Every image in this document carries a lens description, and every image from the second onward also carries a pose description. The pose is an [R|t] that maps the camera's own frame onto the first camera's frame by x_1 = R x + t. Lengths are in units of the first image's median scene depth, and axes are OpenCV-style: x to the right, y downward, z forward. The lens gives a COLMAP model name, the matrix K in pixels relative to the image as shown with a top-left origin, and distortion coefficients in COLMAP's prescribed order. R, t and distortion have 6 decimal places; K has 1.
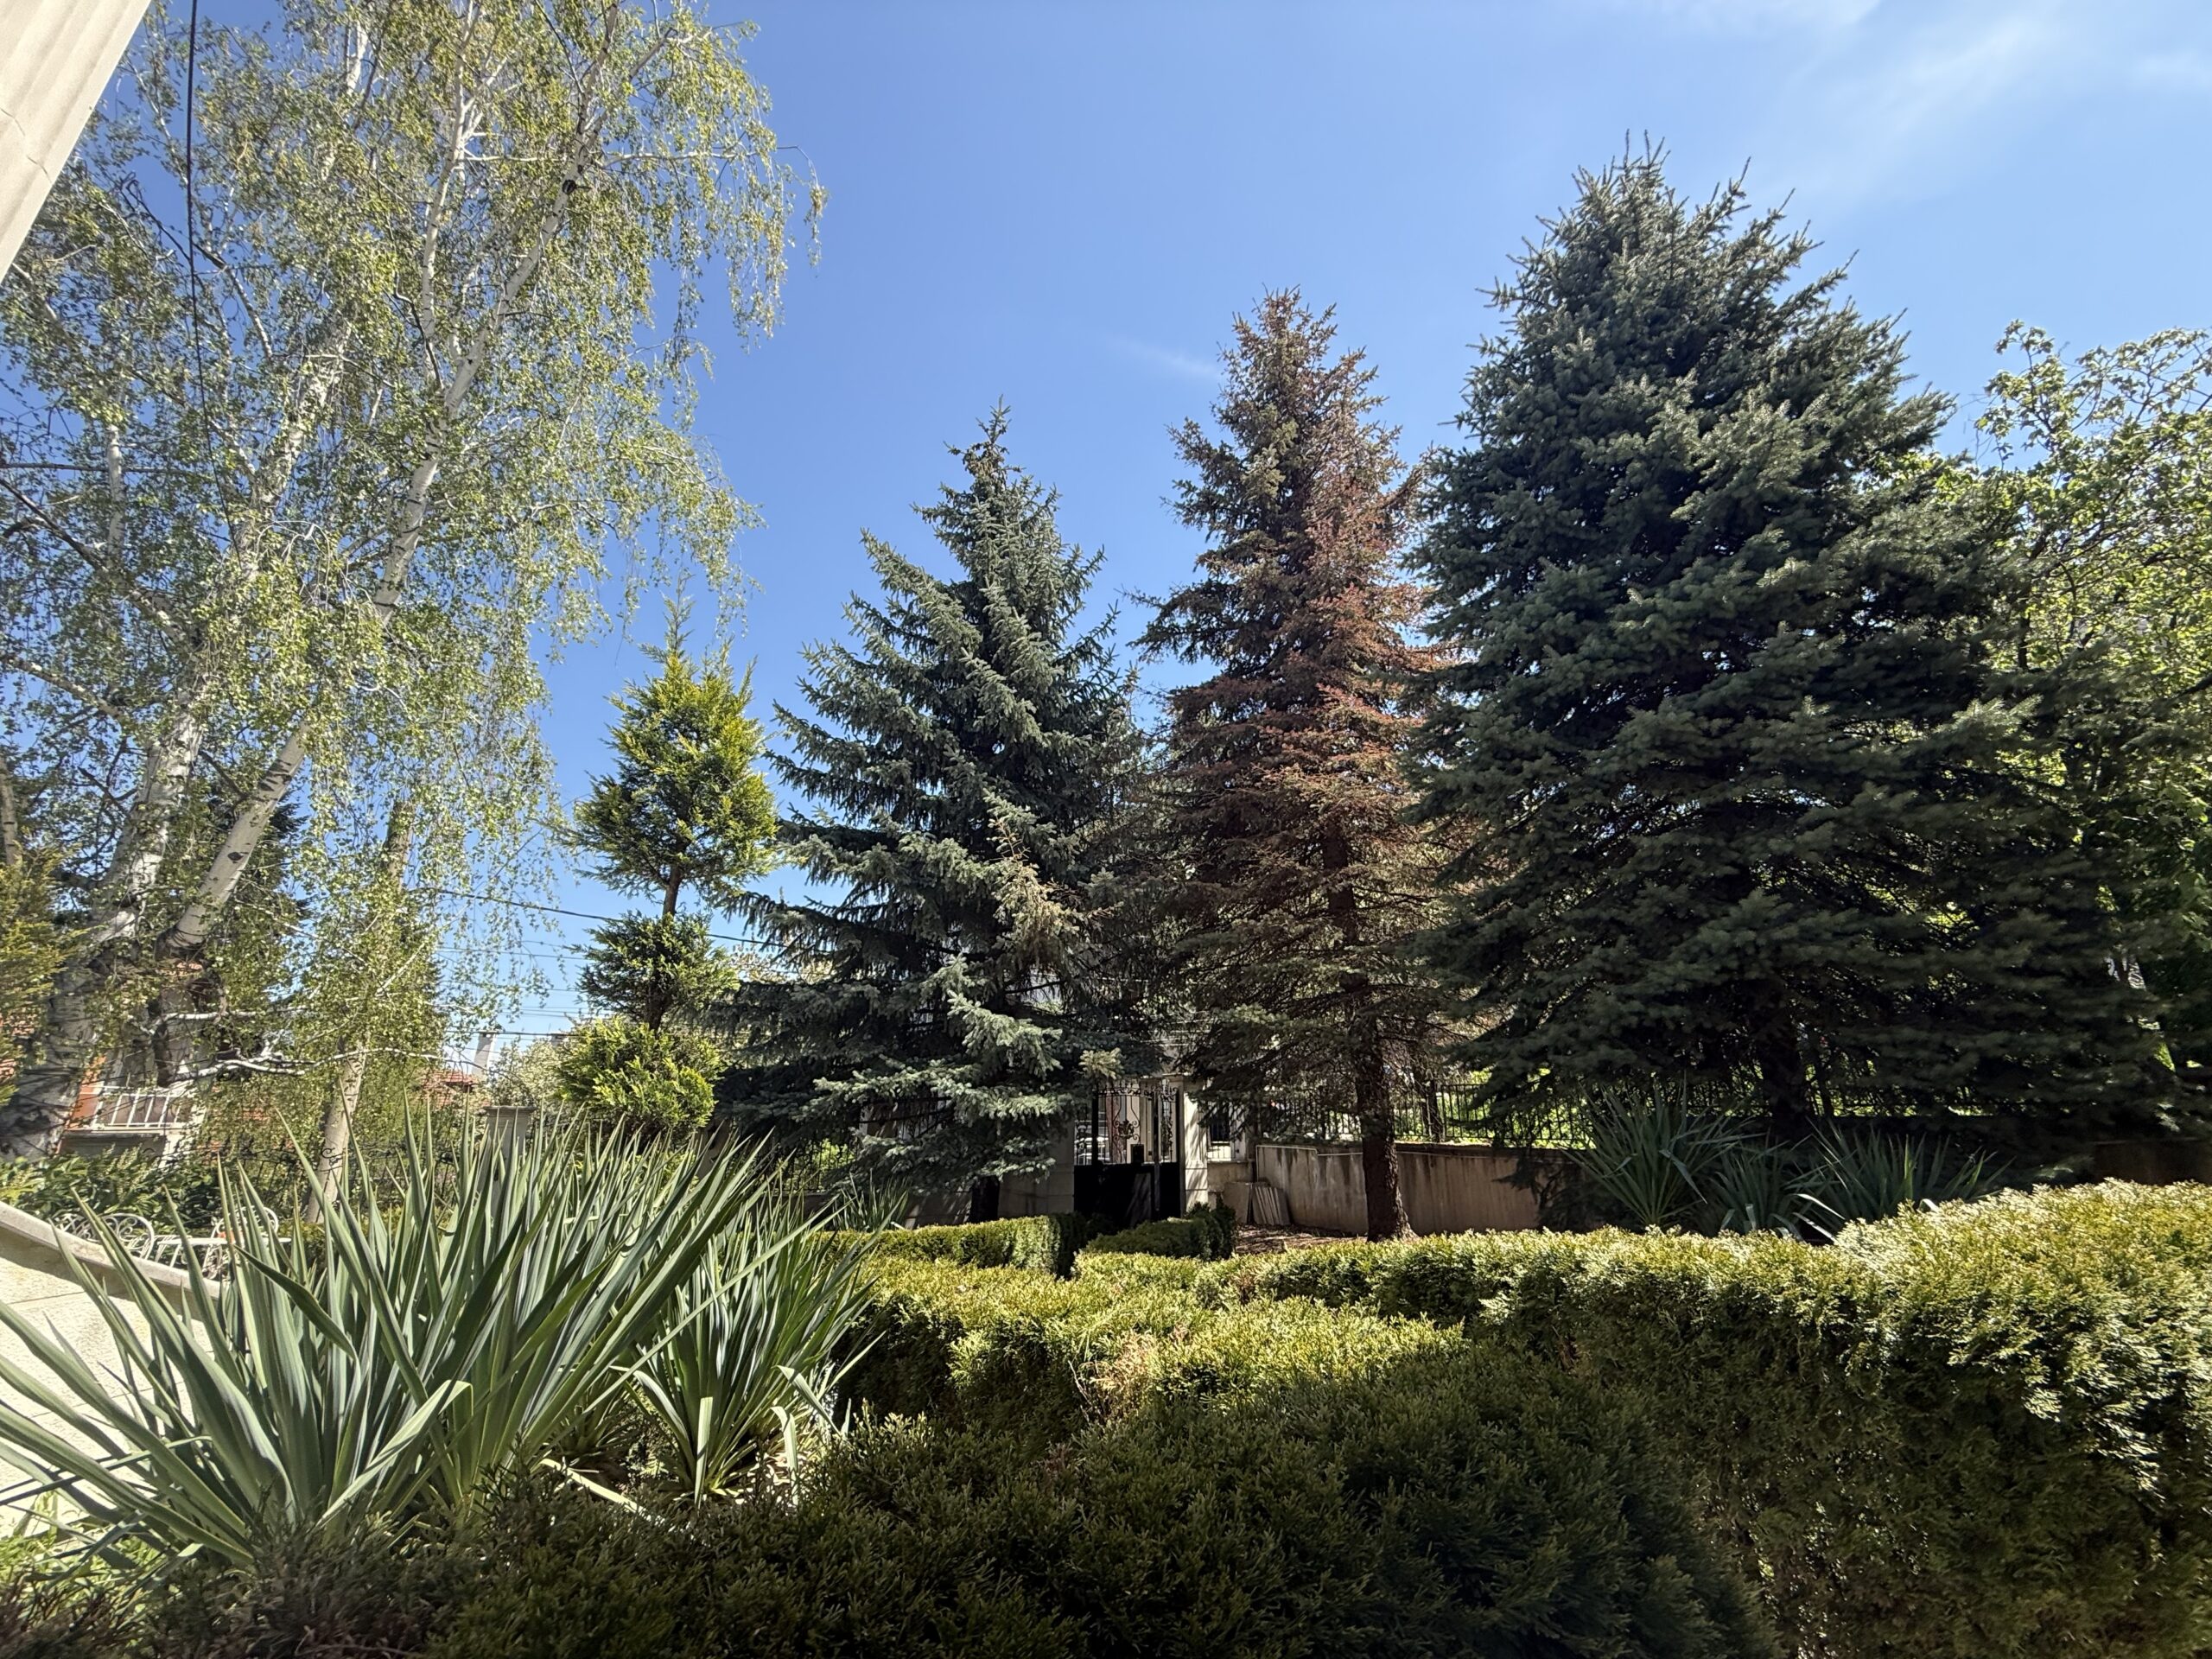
lens RADIAL K [[876.8, 0, 1116.3], [0, 876.8, 839.4], [0, 0, 1]] dist [0.002047, -0.000182]
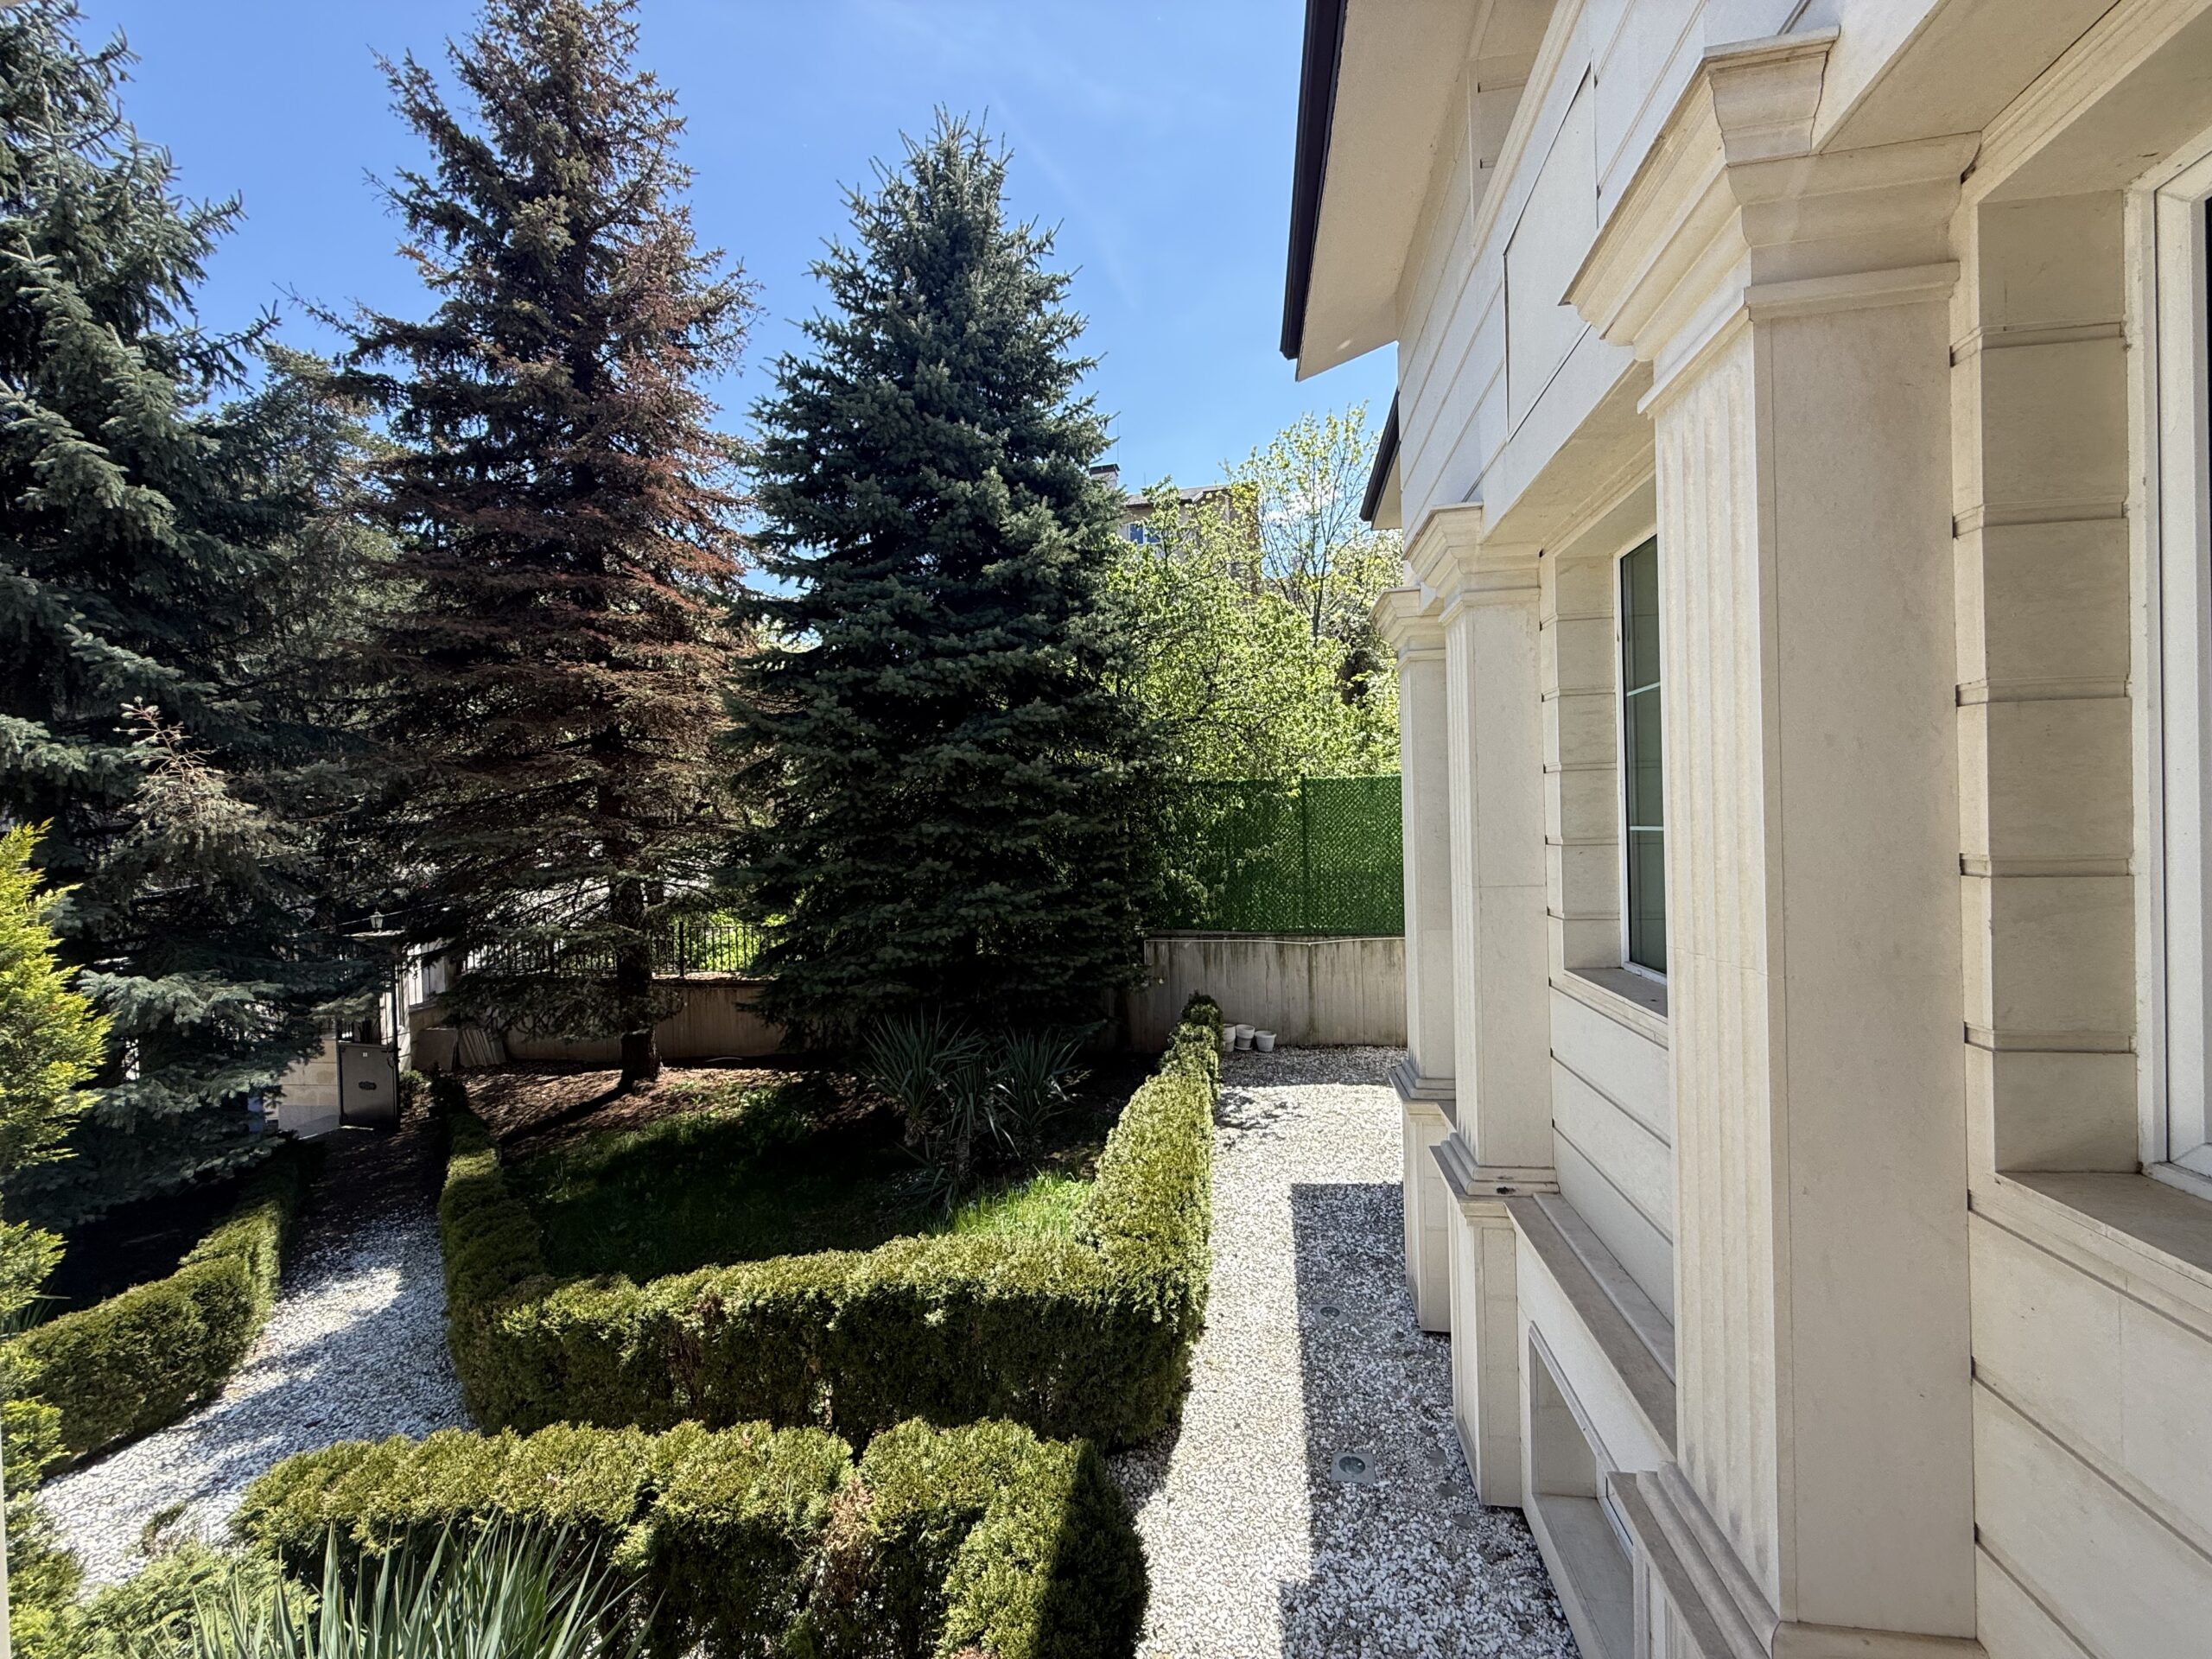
lens RADIAL K [[876.8, 0, 1101.8], [0, 876.8, 820.7], [0, 0, 1]] dist [0.002047, -0.000182]
pose [[0.635862, -0.028481, 0.771277, -0.165270], [-0.207682, 0.956146, 0.206527, -0.206473], [-0.743335, -0.291503, 0.602062, -0.003375]]
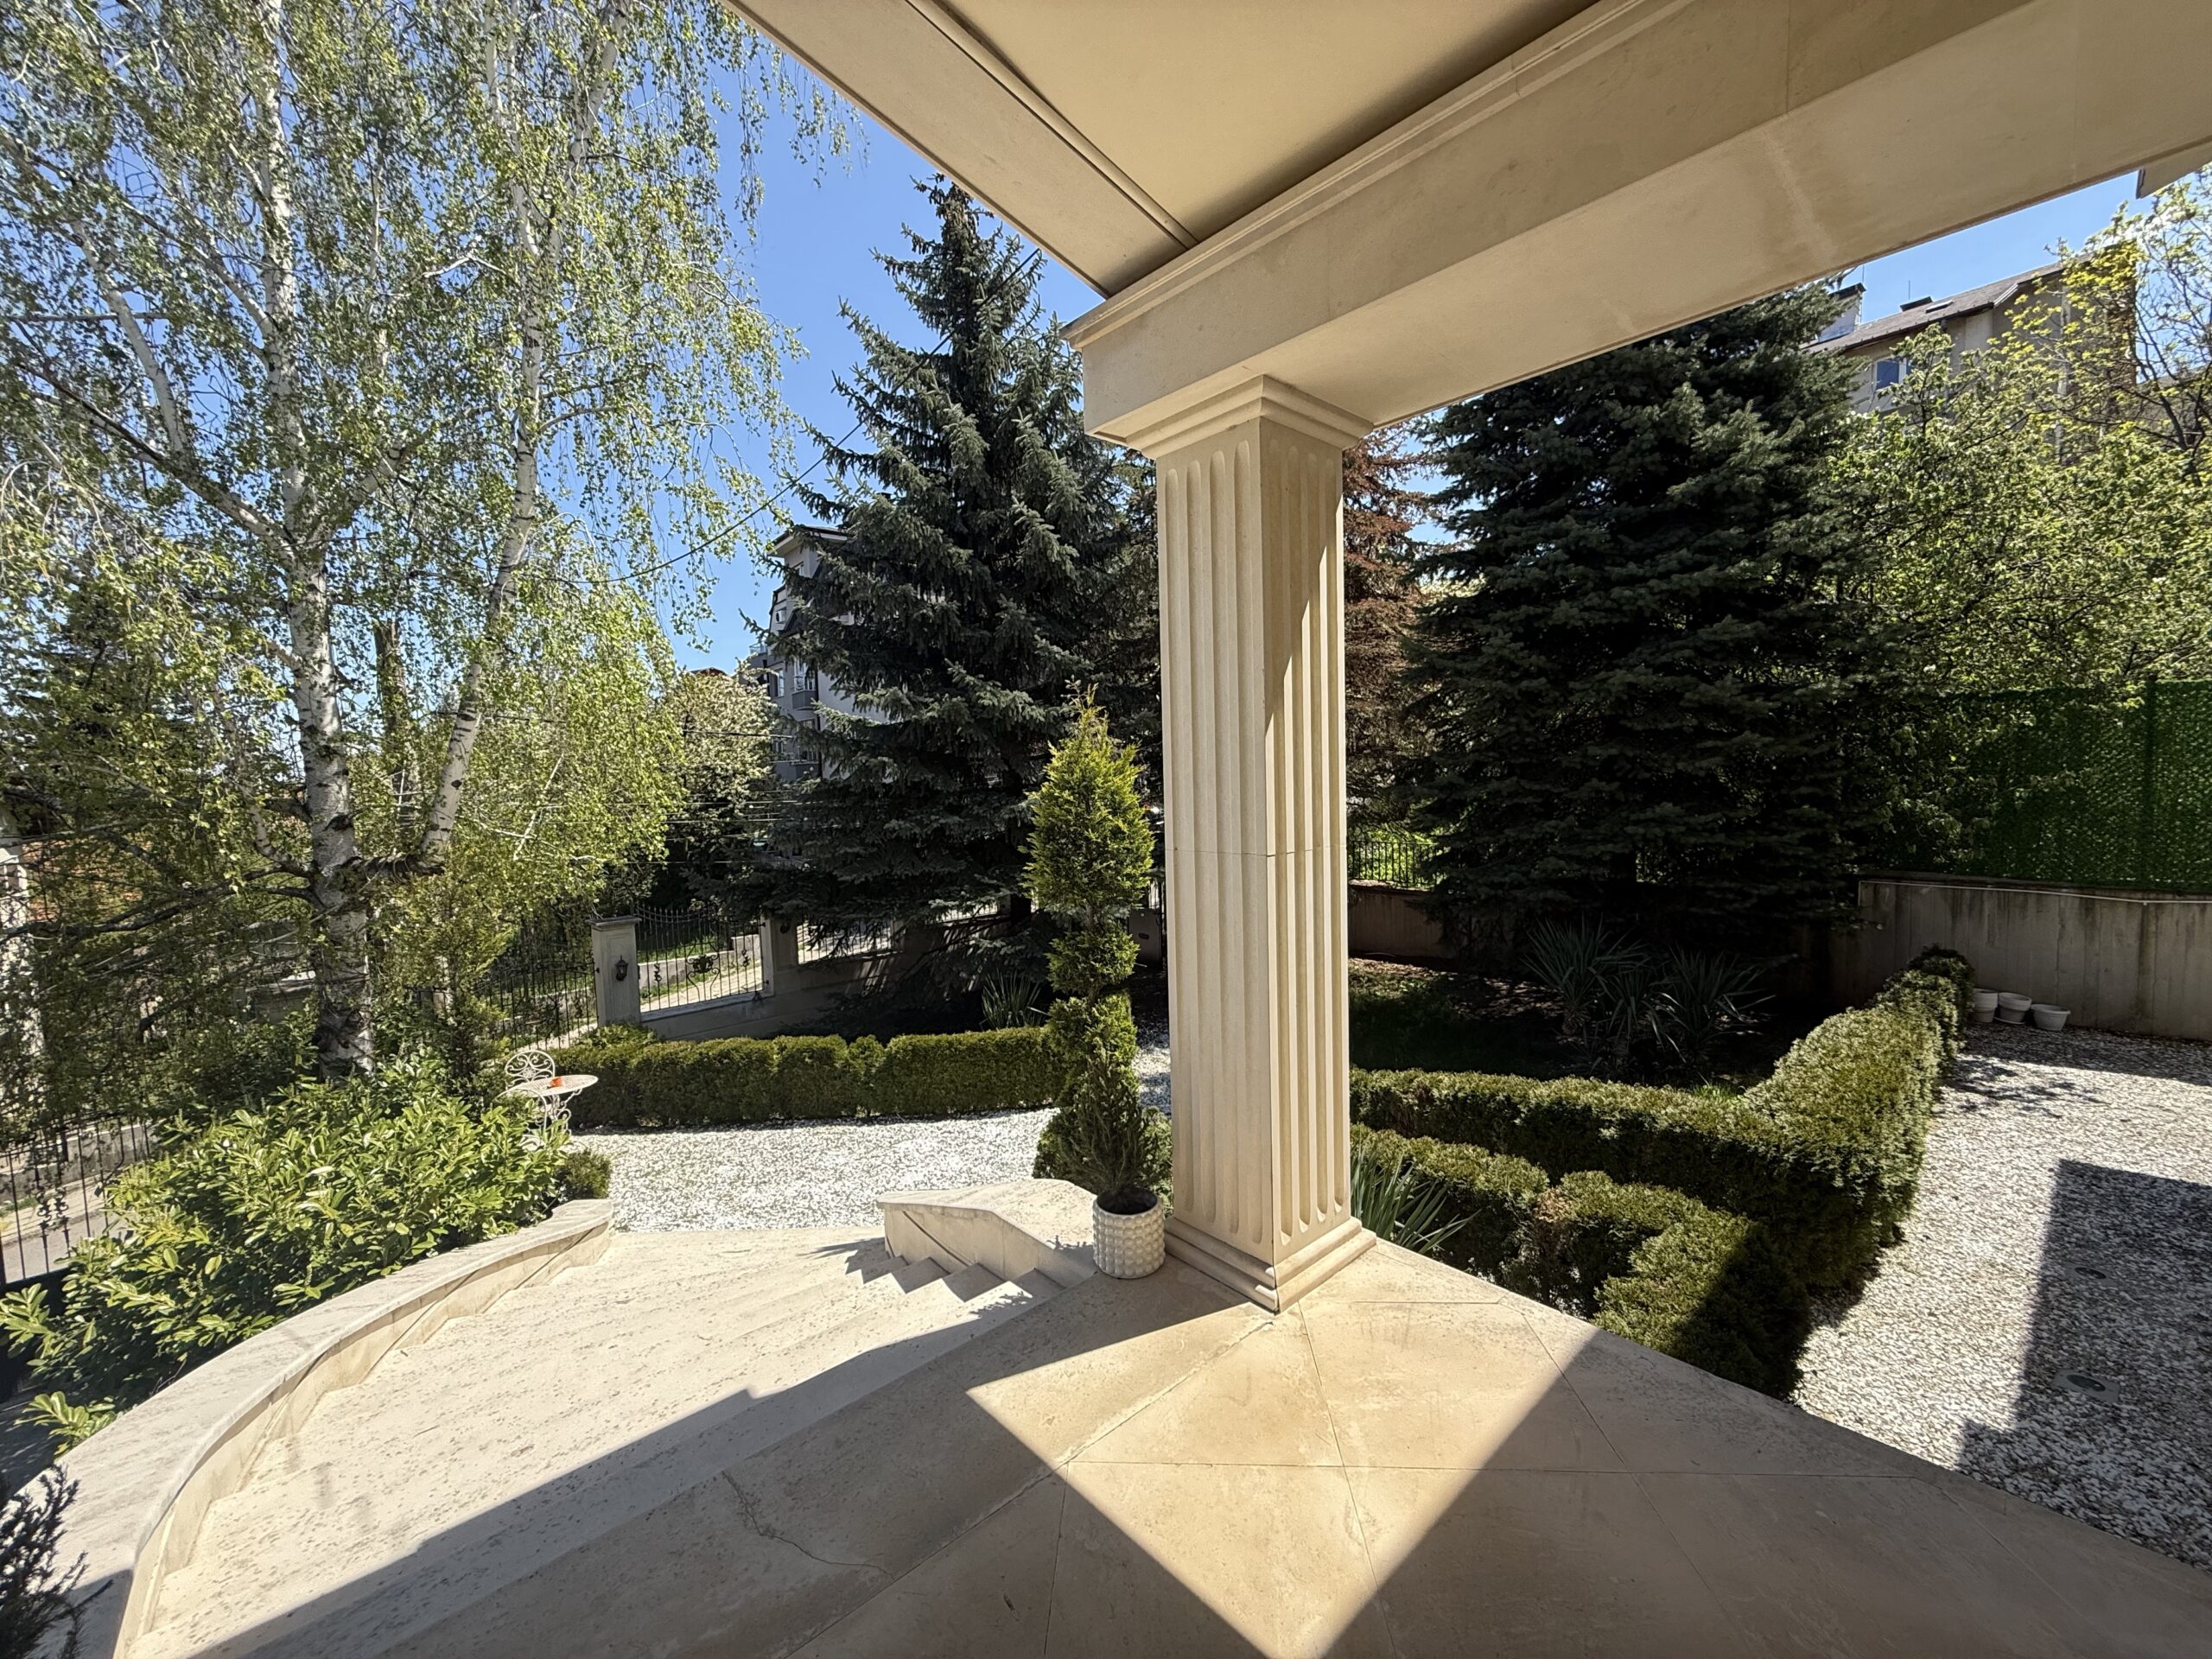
lens RADIAL K [[876.8, 0, 1103.1], [0, 876.8, 833.8], [0, 0, 1]] dist [0.002047, -0.000182]
pose [[0.978100, -0.052614, 0.201375, -0.297278], [-0.026620, 0.927952, 0.371747, -0.232423], [-0.206426, -0.368967, 0.906230, -0.113193]]
